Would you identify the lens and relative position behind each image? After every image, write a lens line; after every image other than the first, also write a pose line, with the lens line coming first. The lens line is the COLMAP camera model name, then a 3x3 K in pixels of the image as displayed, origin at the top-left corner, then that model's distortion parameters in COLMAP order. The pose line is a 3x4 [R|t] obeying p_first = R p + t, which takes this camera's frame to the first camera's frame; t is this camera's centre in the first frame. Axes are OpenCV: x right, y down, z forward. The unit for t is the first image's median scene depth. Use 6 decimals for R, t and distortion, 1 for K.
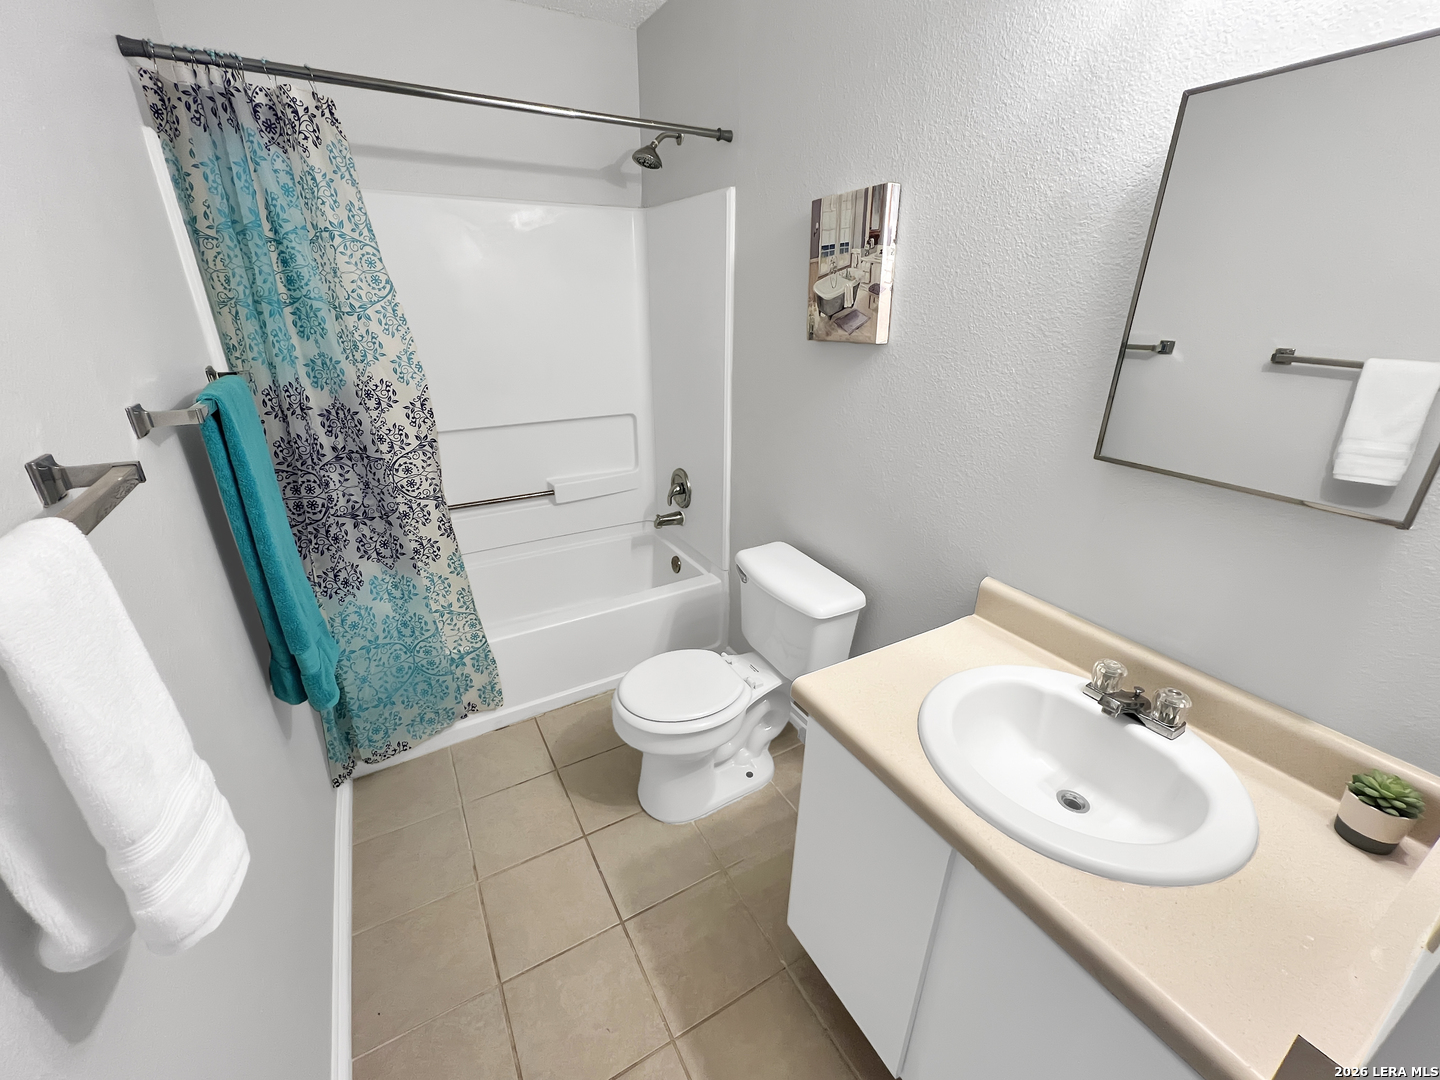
lens RADIAL K [[585.5, 0, 718.1], [0, 585.5, 536.2], [0, 0, 1]] dist [-0.000624, -0.000514]
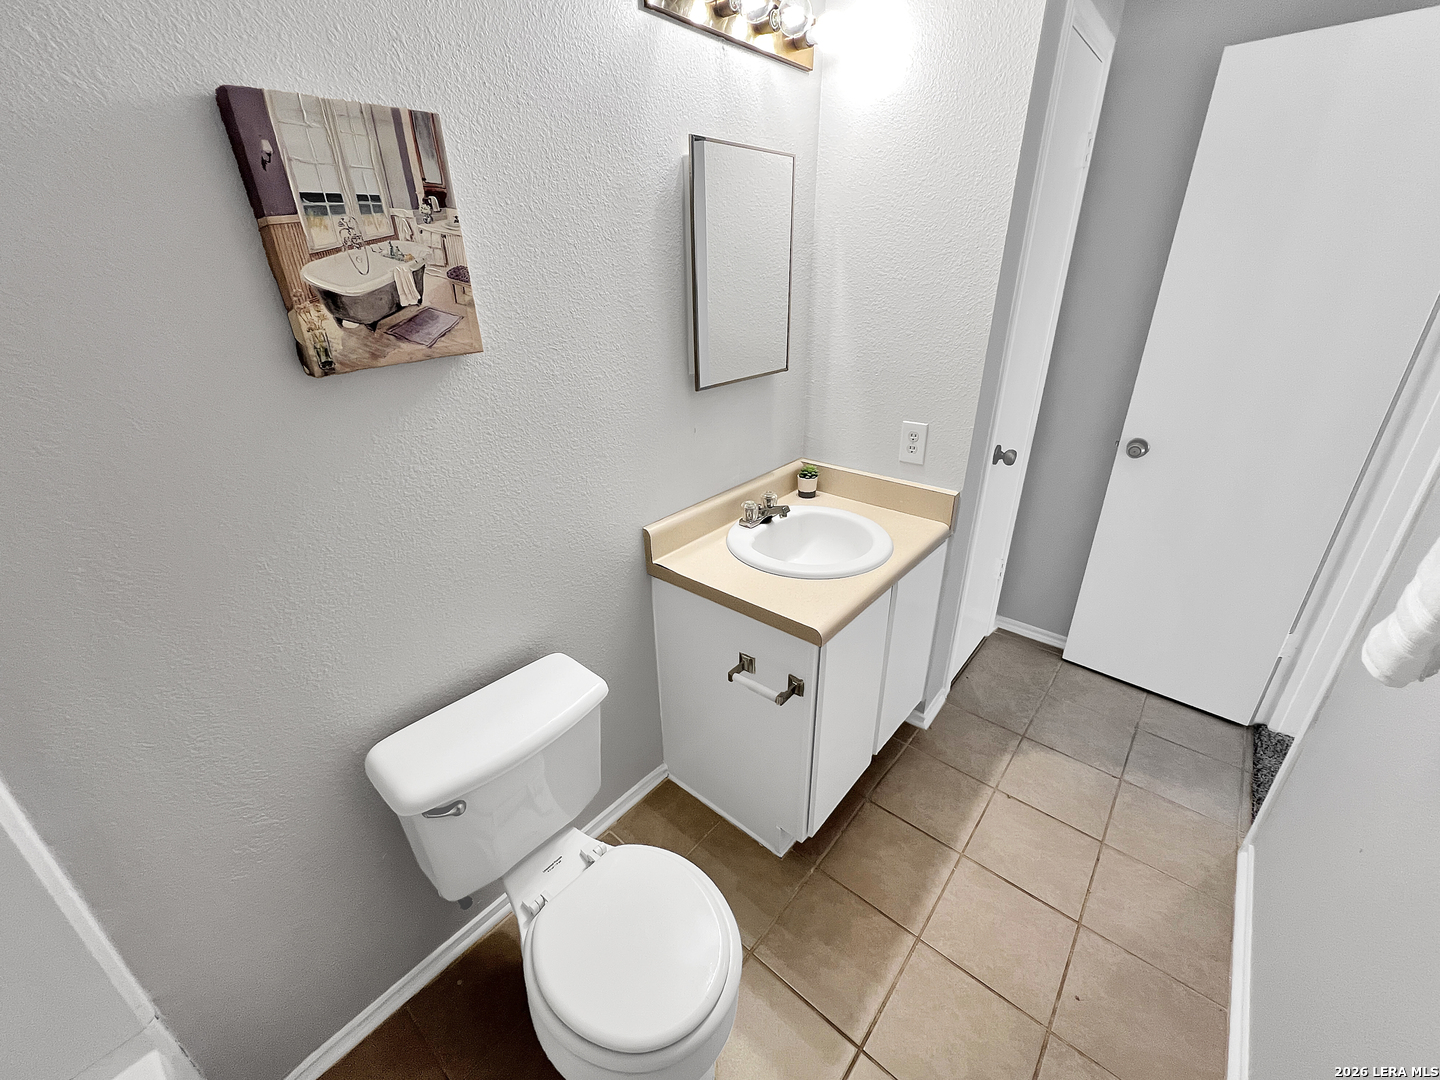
lens RADIAL K [[606.0, 0, 723.9], [0, 606.0, 544.4], [0, 0, 1]] dist [-0.001392, -0.000407]
pose [[-0.346257, -0.402491, 0.847412, -0.566056], [0.363955, 0.774911, 0.516769, -0.430455], [-0.864664, 0.487354, -0.121830, 0.971785]]
